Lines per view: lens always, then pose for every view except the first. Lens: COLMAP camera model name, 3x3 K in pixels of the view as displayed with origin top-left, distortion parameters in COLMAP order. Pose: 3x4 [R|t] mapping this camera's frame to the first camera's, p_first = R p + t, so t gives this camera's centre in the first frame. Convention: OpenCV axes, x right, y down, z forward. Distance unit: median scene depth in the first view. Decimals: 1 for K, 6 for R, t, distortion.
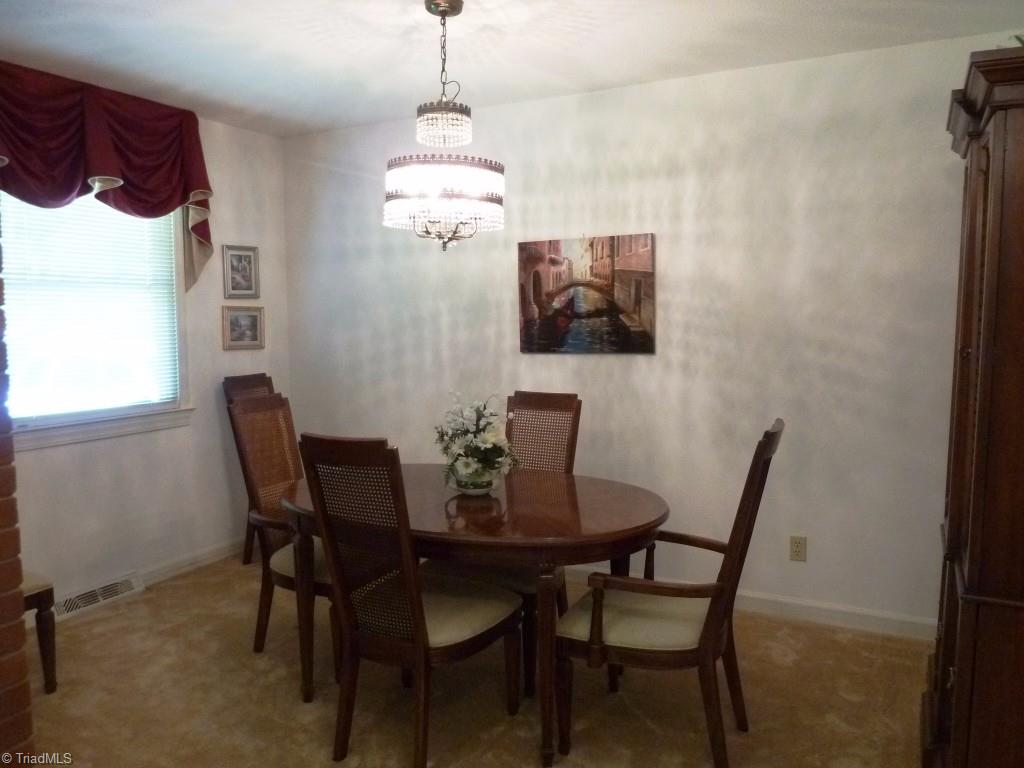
lens RADIAL K [[769.2, 0, 513.0], [0, 769.2, 383.3], [0, 0, 1]] dist [-0.049278, 0.022481]
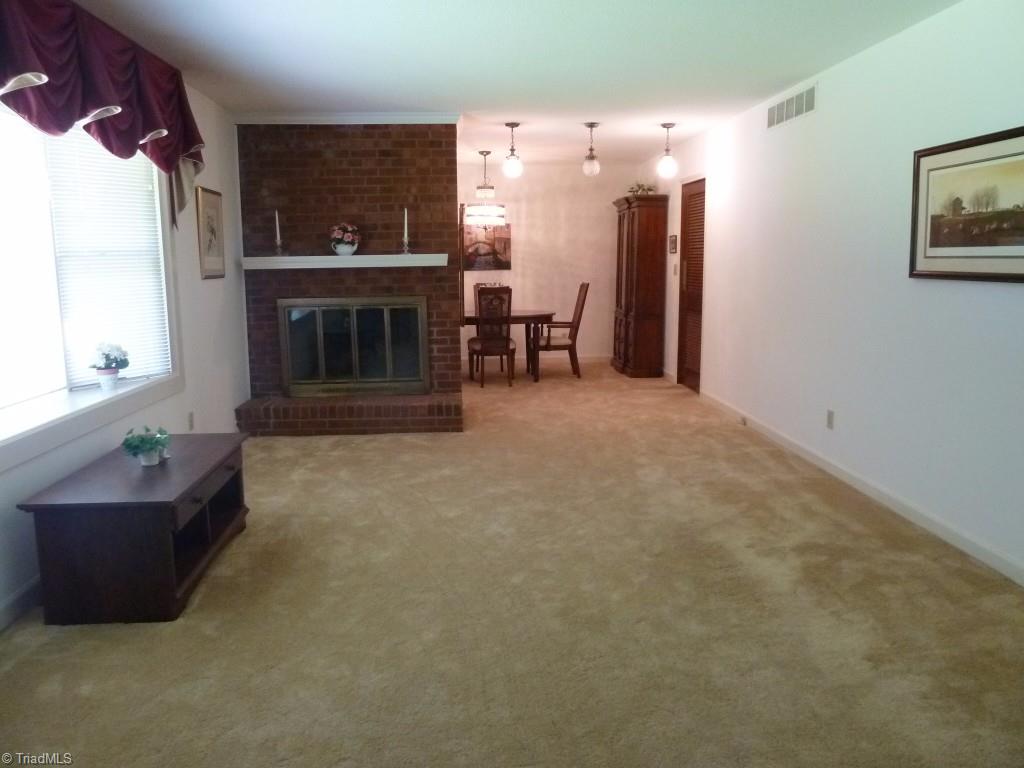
lens RADIAL K [[769.2, 0, 511.7], [0, 769.2, 382.7], [0, 0, 1]] dist [-0.049278, 0.022481]
pose [[0.856949, -0.077697, 0.509511, -1.188780], [0.048725, 0.996357, 0.069988, 0.163960], [-0.513093, -0.035150, 0.857613, -1.273919]]
